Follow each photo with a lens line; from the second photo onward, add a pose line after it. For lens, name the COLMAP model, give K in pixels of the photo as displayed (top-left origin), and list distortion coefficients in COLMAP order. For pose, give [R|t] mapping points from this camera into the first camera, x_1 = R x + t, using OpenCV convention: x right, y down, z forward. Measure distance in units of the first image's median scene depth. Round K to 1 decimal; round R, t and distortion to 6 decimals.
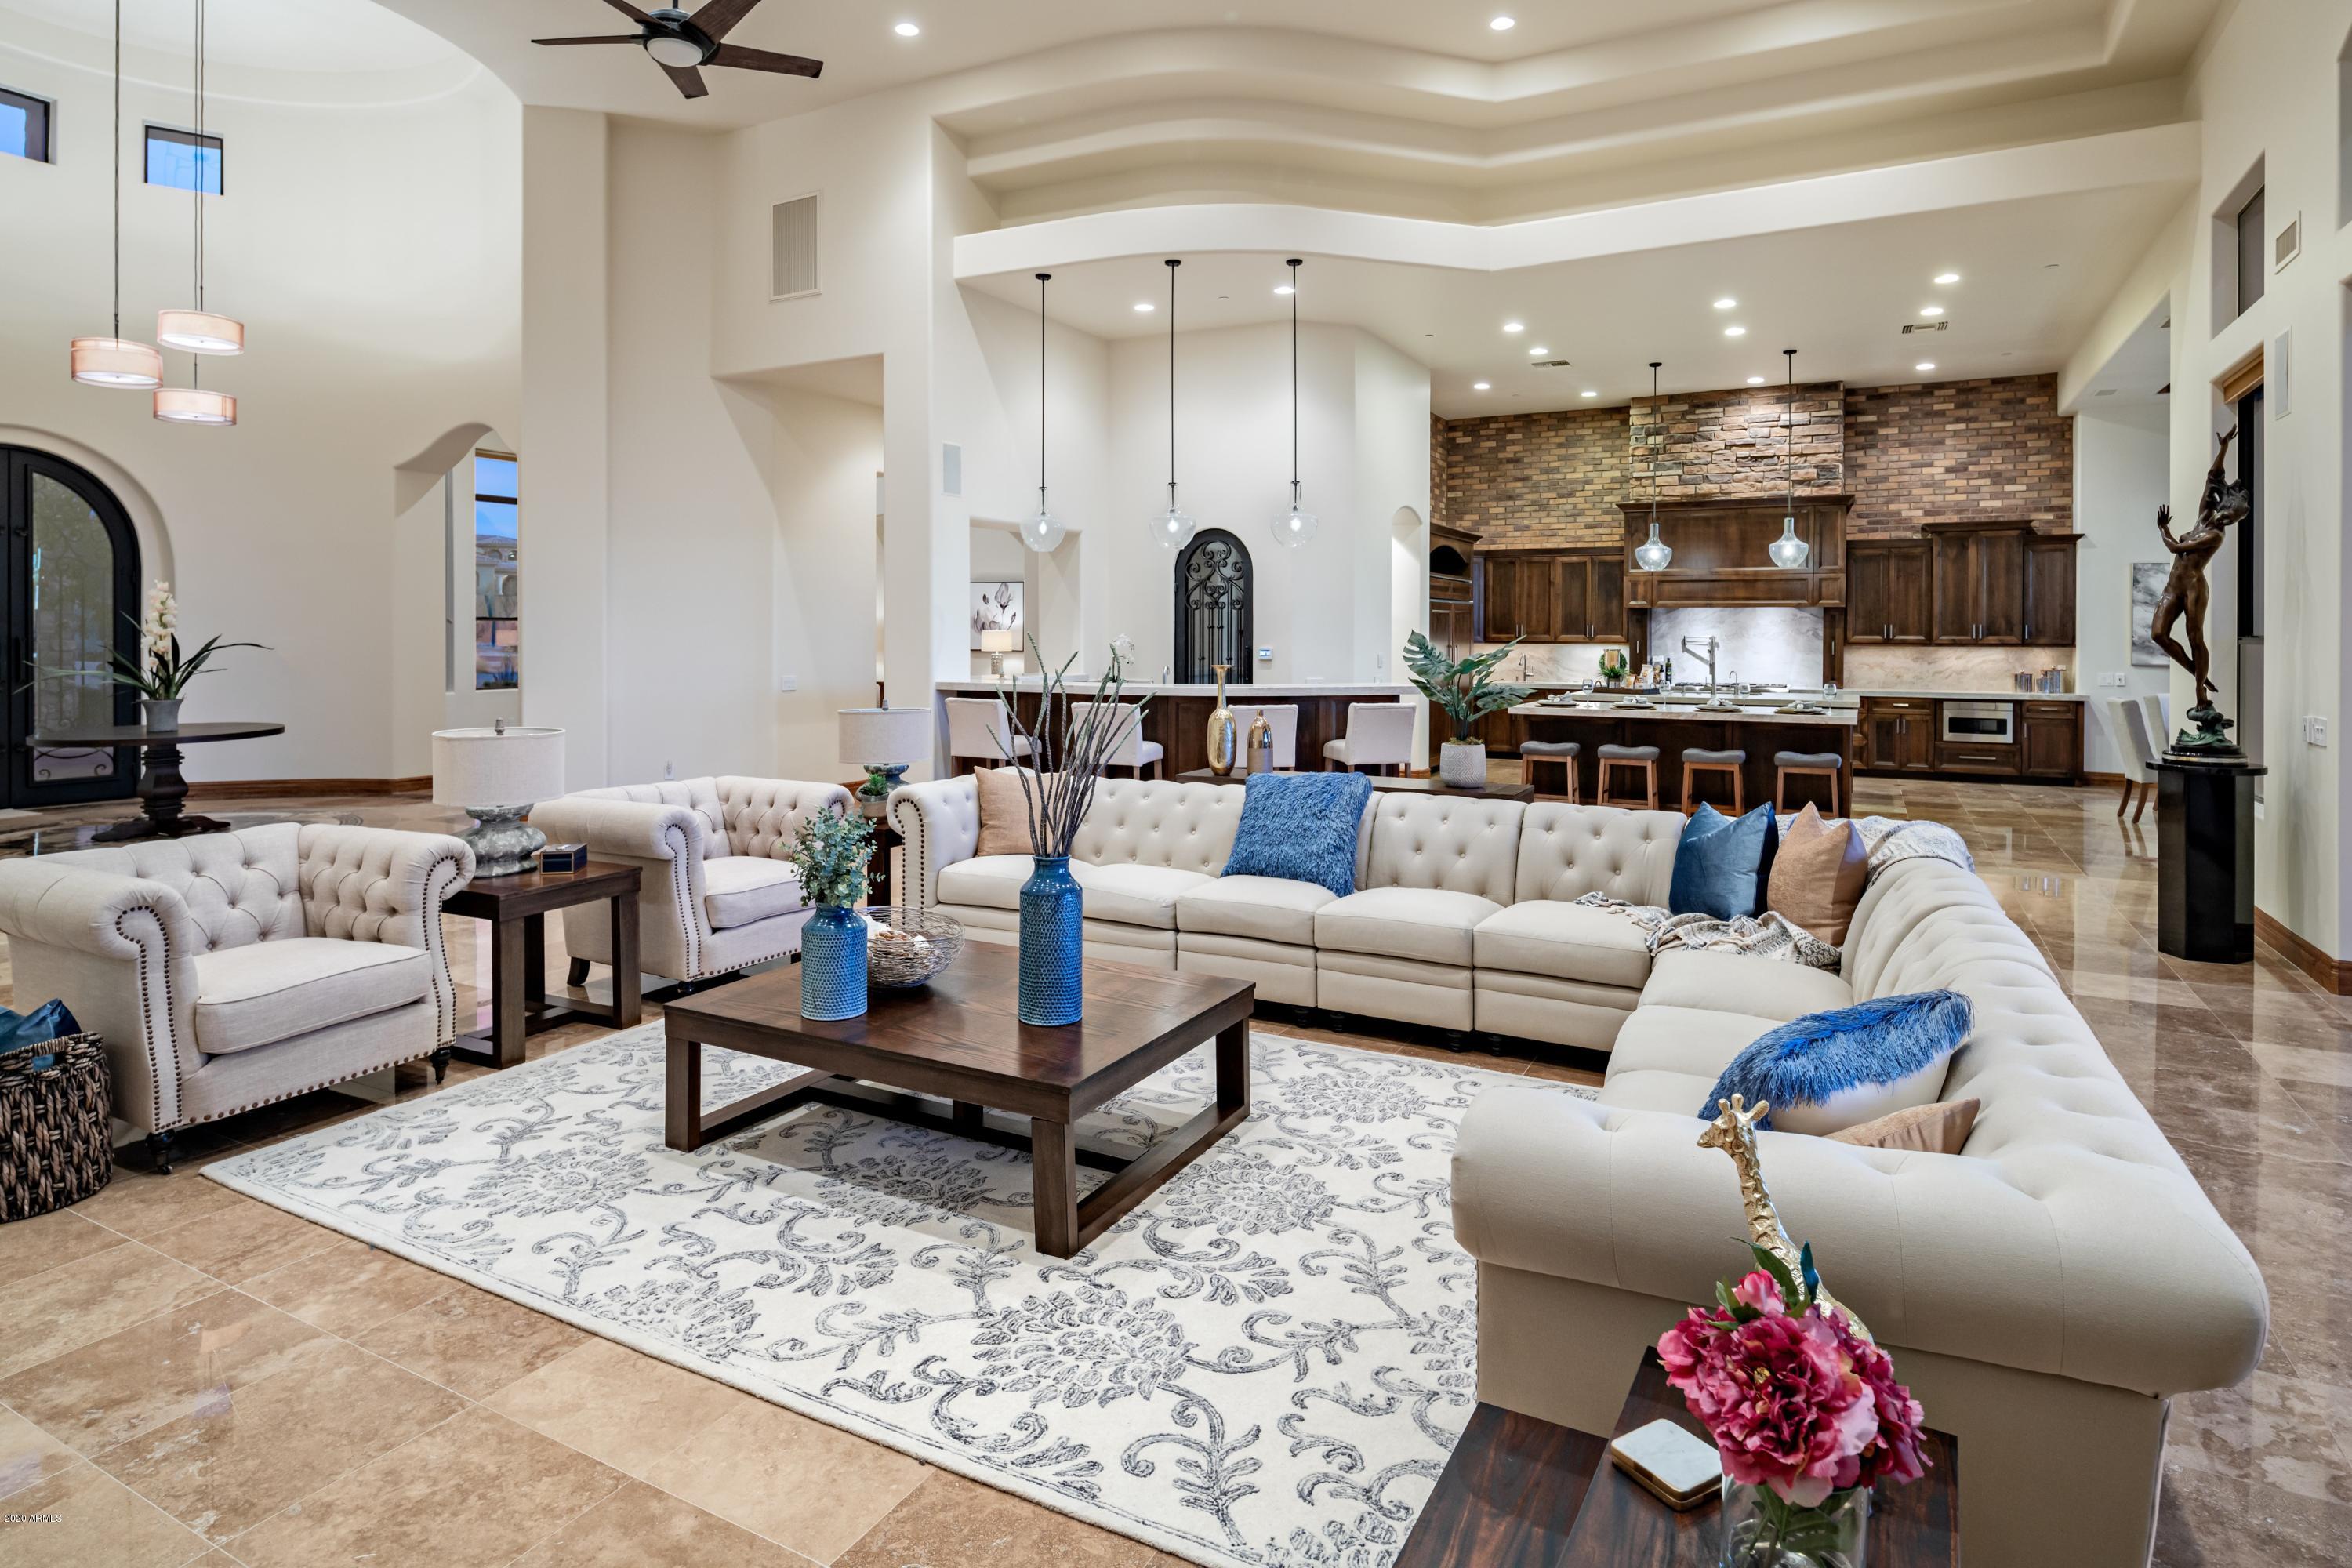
lens RADIAL K [[1274.4, 0, 1168.5], [0, 1274.4, 652.6], [0, 0, 1]] dist [0.001445, -0.001007]
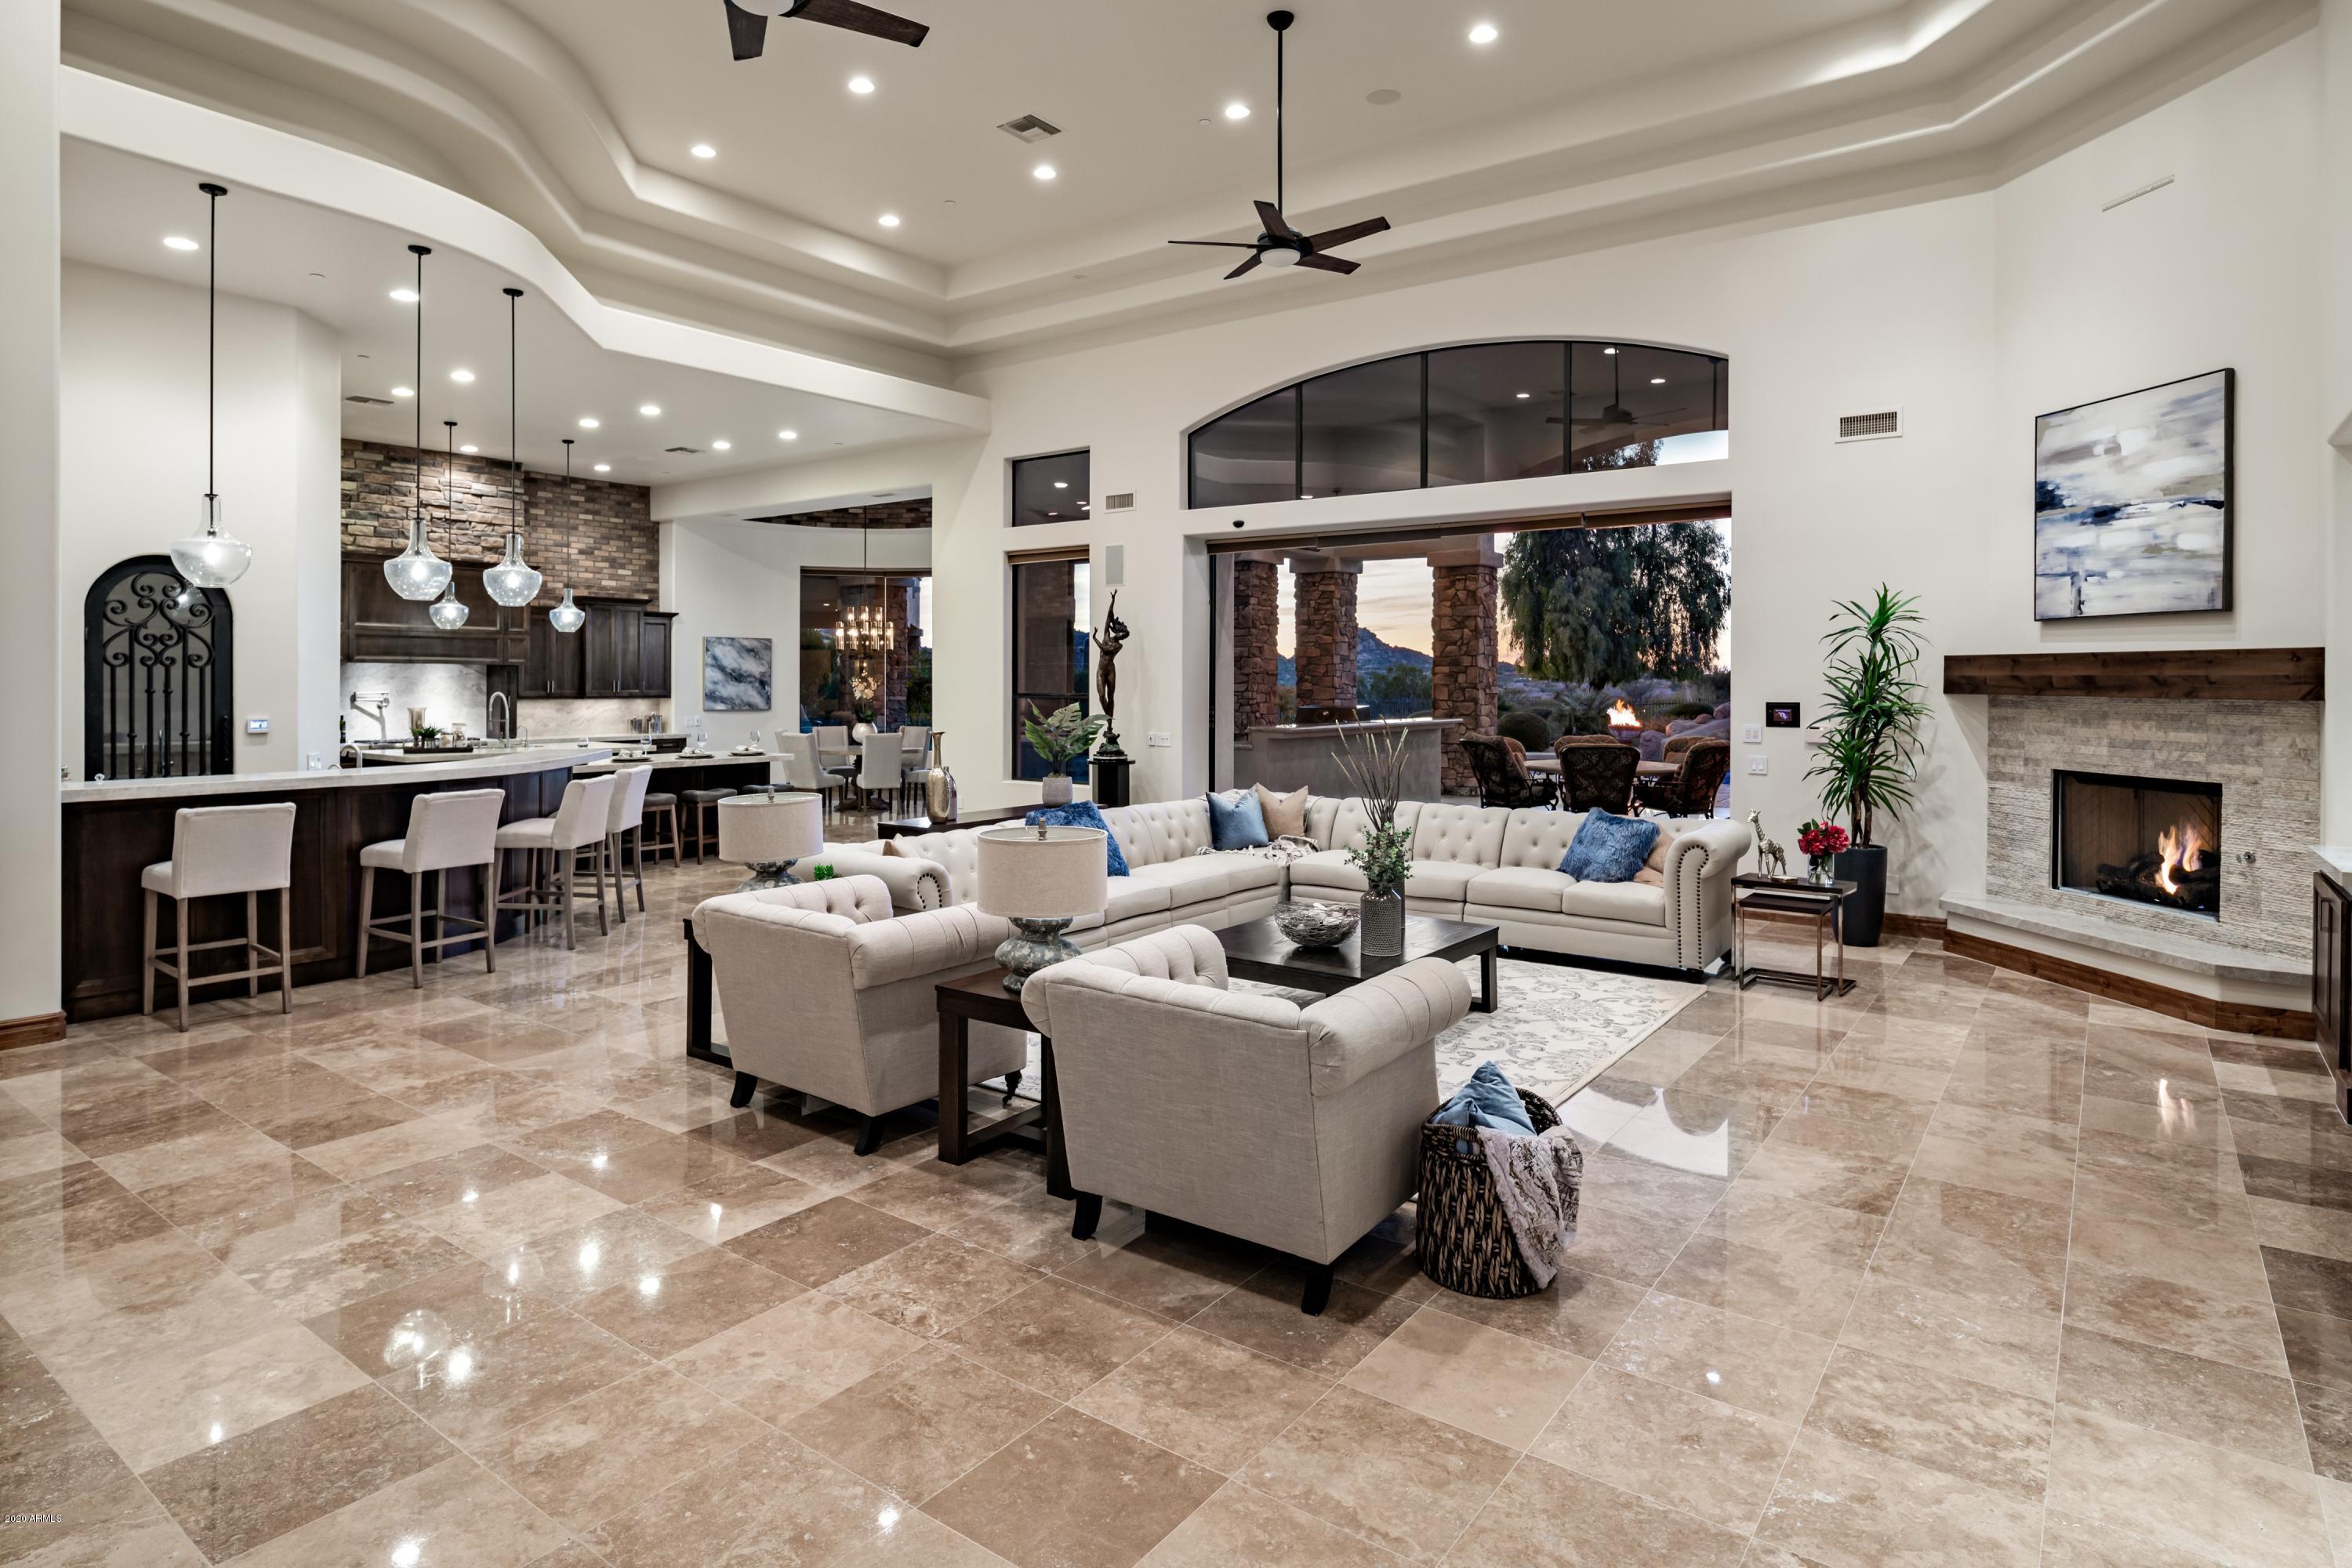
lens RADIAL K [[1274.4, 0, 1168.5], [0, 1274.4, 652.6], [0, 0, 1]] dist [0.001445, -0.001007]
pose [[0.147230, 0.017993, 0.988939, -0.482659], [0.012637, 0.999719, -0.020070, -0.016812], [-0.989022, 0.015452, 0.146961, 0.271803]]
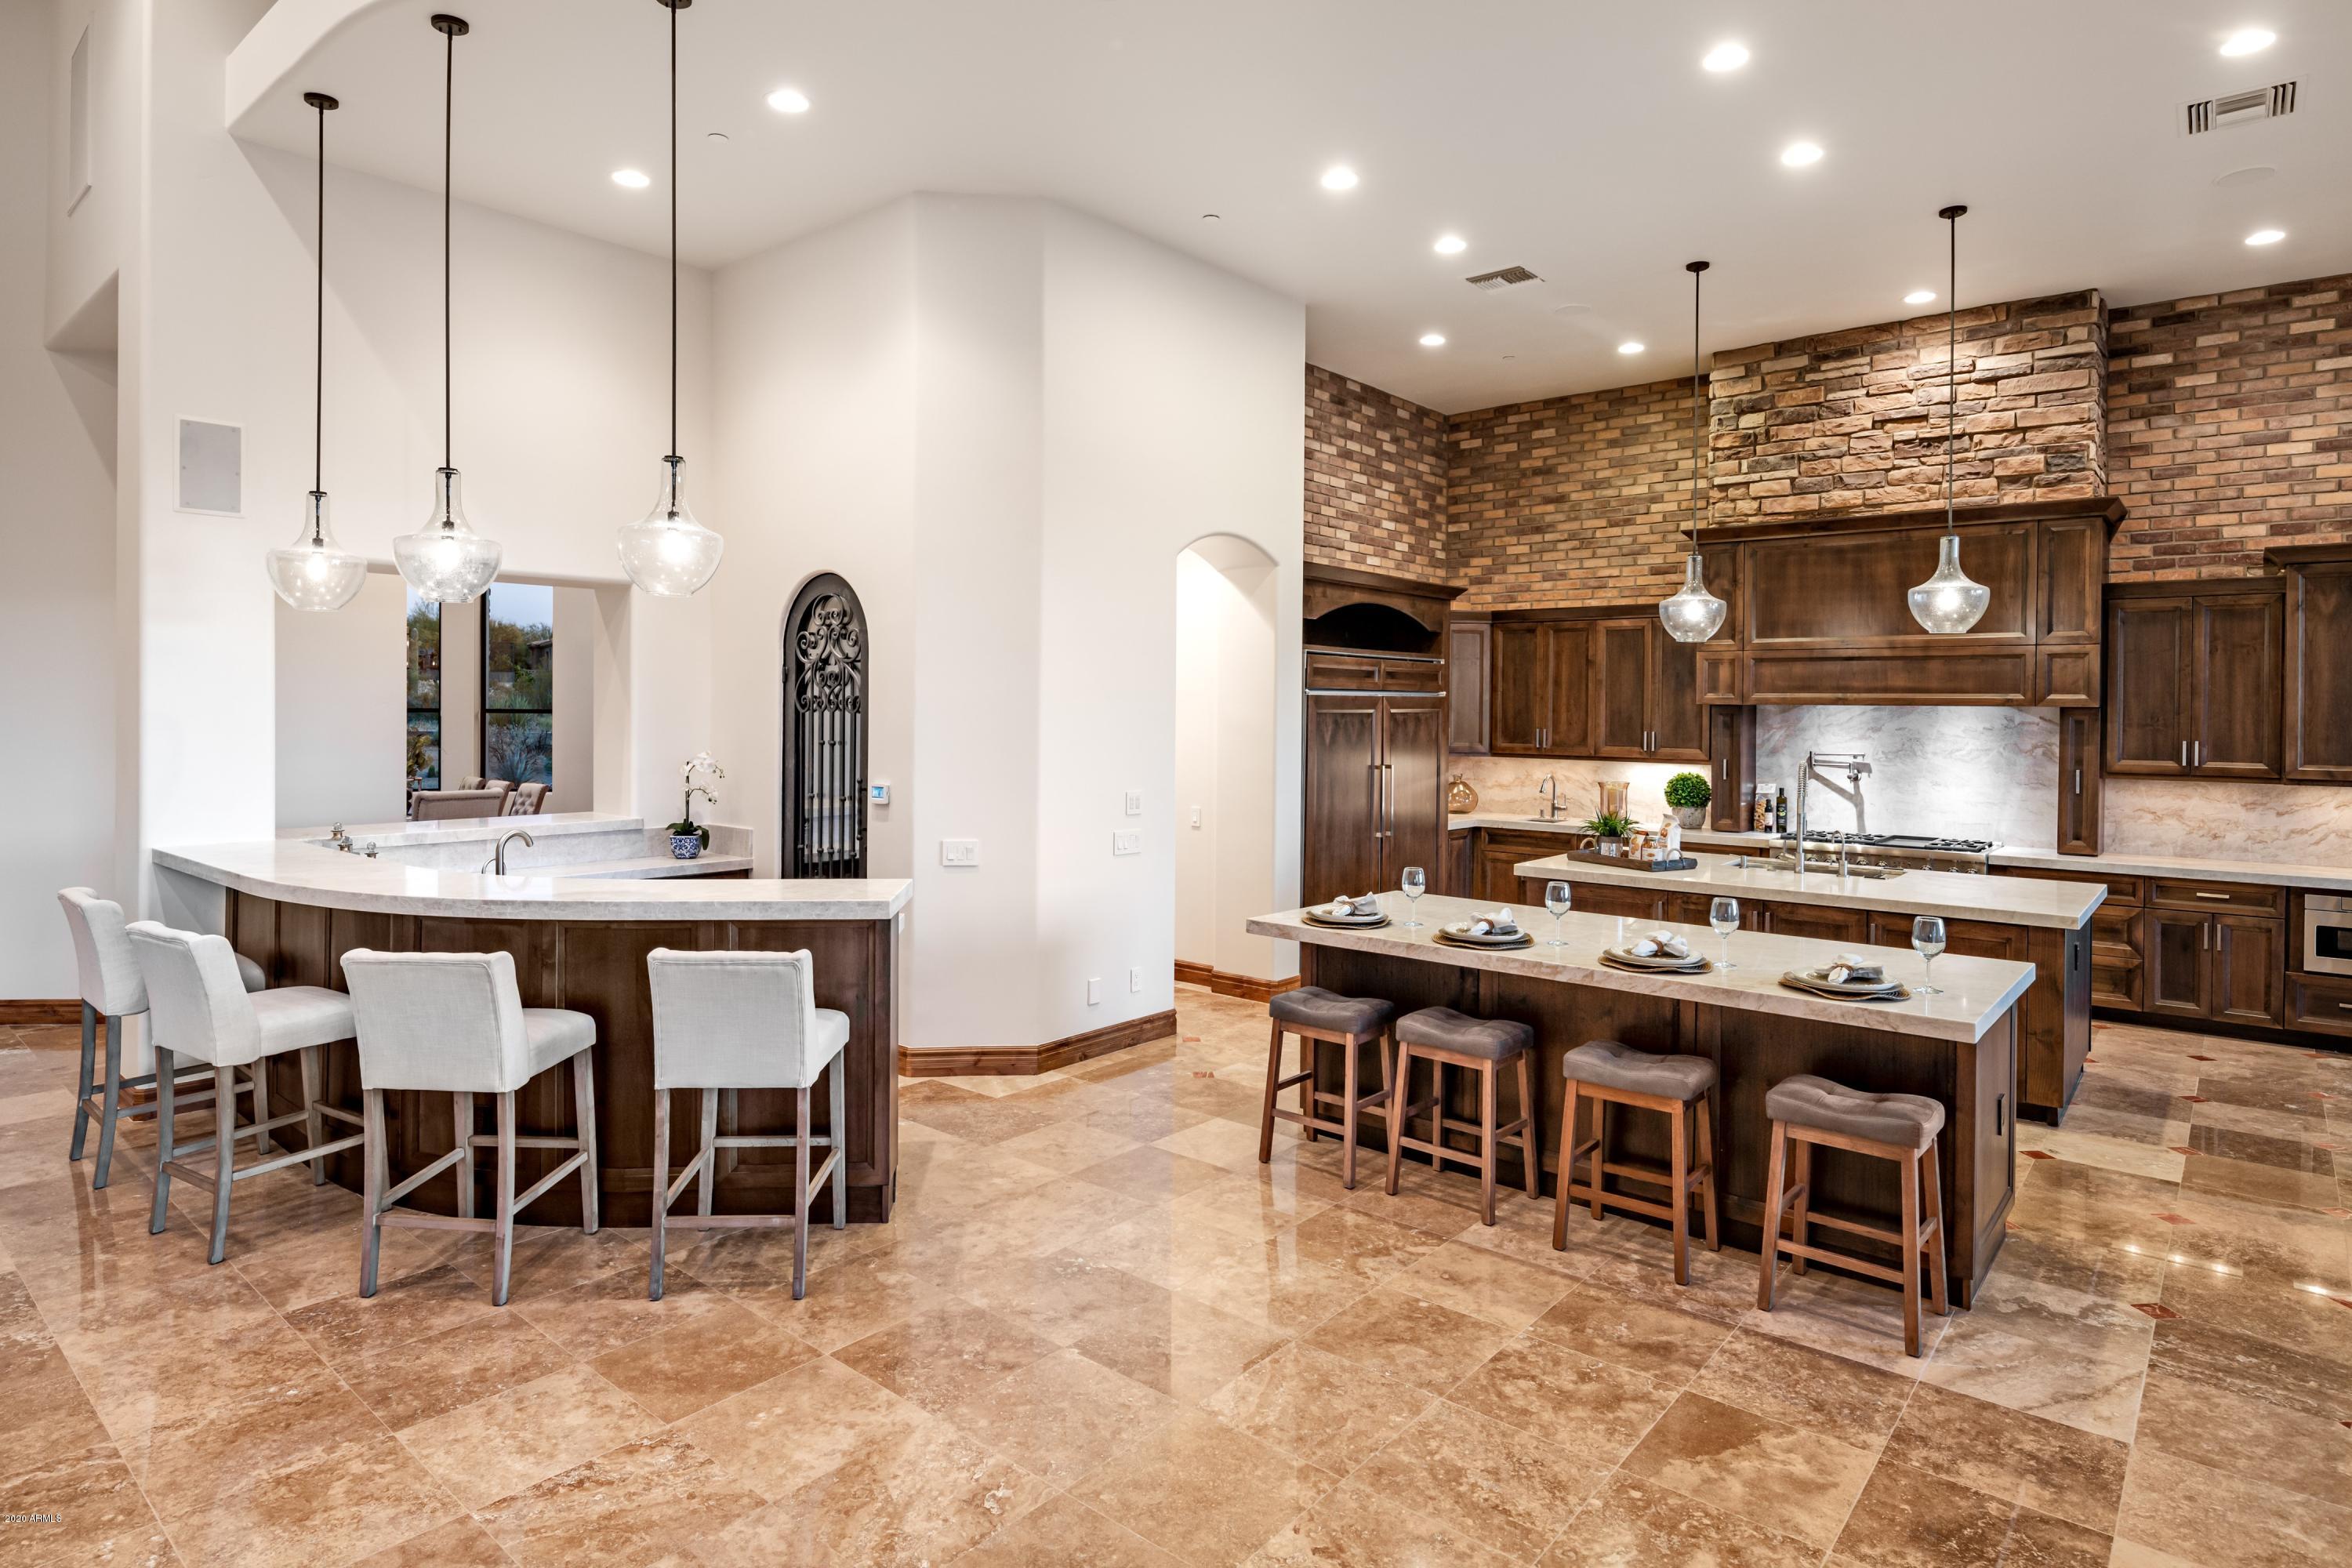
lens RADIAL K [[1269.0, 0, 1167.1], [0, 1269.0, 724.2], [0, 0, 1]] dist [-0.003002, -0.003857]
pose [[0.976667, 0.008012, -0.214609, 0.255169], [-0.008822, 0.999957, -0.002815, -0.023002], [0.214577, 0.004643, 0.976696, 0.384814]]
